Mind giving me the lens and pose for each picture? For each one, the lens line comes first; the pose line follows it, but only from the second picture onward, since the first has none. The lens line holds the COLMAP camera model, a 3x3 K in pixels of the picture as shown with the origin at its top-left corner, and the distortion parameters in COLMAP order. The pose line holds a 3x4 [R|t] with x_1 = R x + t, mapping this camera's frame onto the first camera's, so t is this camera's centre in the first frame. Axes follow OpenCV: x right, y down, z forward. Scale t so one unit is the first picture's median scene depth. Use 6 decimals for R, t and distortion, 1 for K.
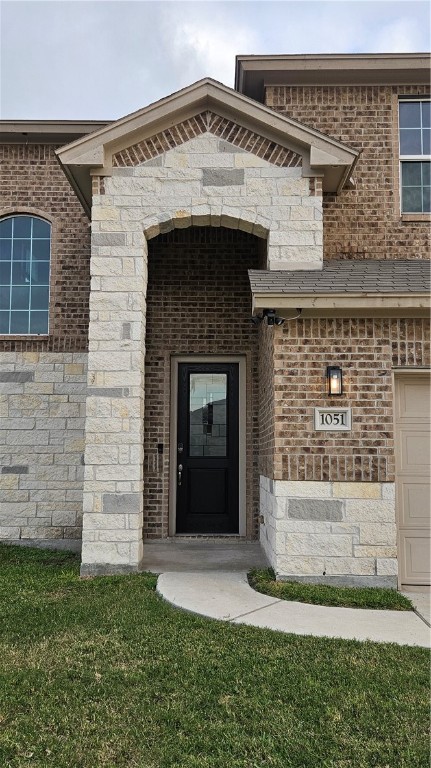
lens RADIAL K [[675.8, 0, 215.0], [0, 675.8, 387.5], [0, 0, 1]] dist [0.059687, -0.010900]
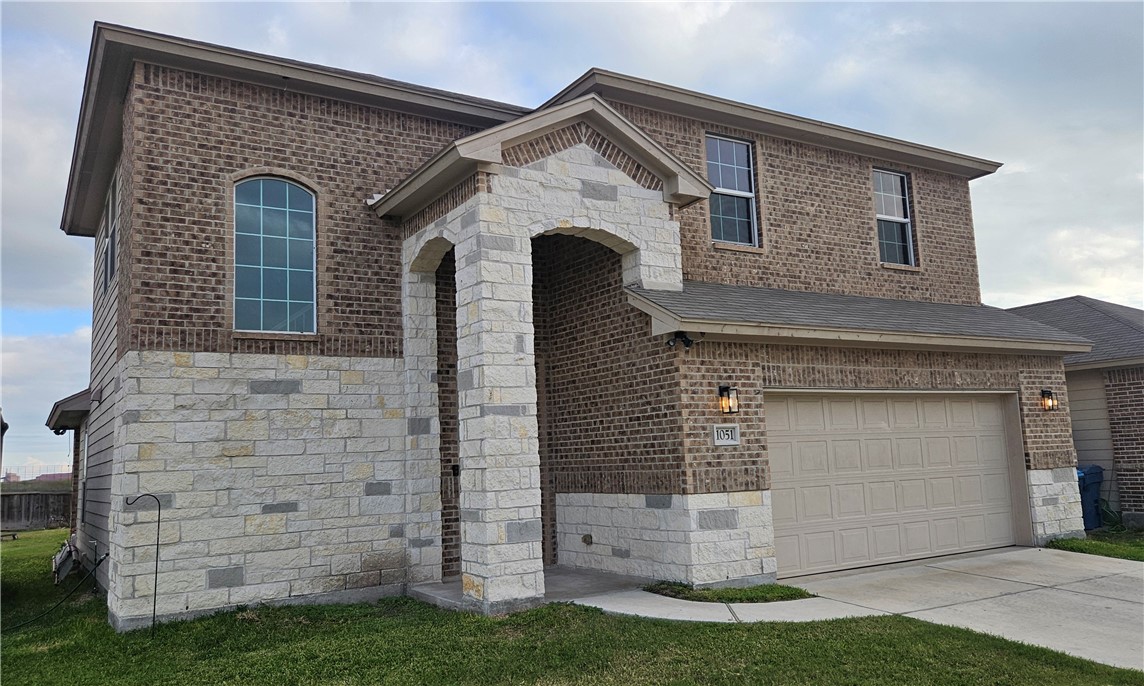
lens RADIAL K [[874.4, 0, 620.5], [0, 874.4, 340.2], [0, 0, 1]] dist [0.056007, -0.004183]
pose [[0.825844, 0.034779, 0.562825, -0.674500], [-0.011651, 0.998936, -0.044632, -0.035716], [-0.563778, 0.030301, 0.825370, -0.065581]]
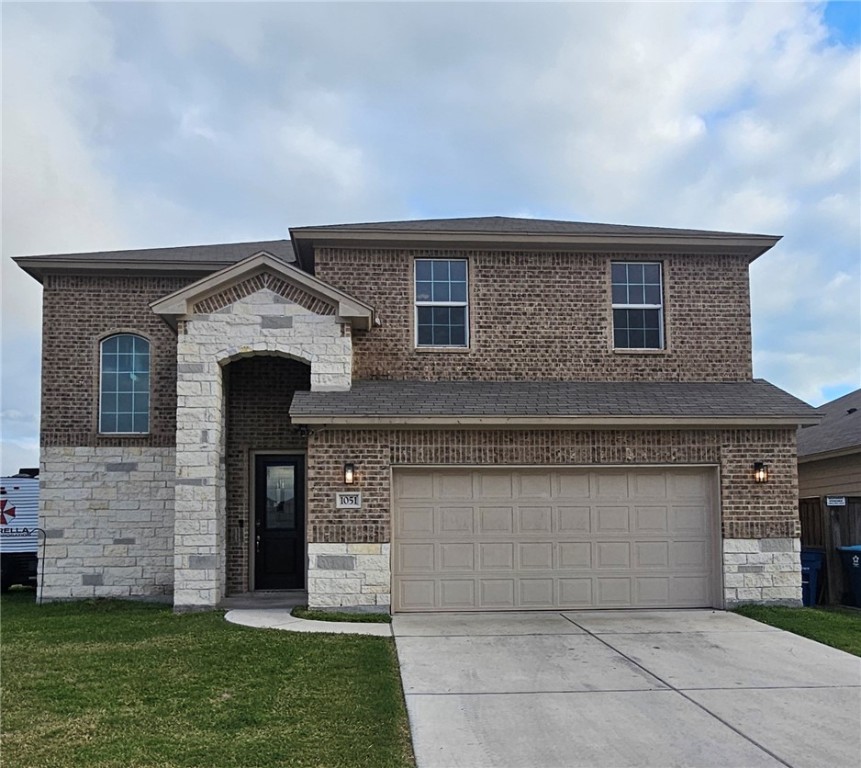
lens RADIAL K [[771.8, 0, 432.2], [0, 771.8, 495.5], [0, 0, 1]] dist [-0.013973, 0.011527]
pose [[0.995602, -0.008661, 0.093282, 0.174062], [0.004130, 0.998807, 0.048661, -0.037712], [-0.093592, -0.048062, 0.994450, -0.573853]]
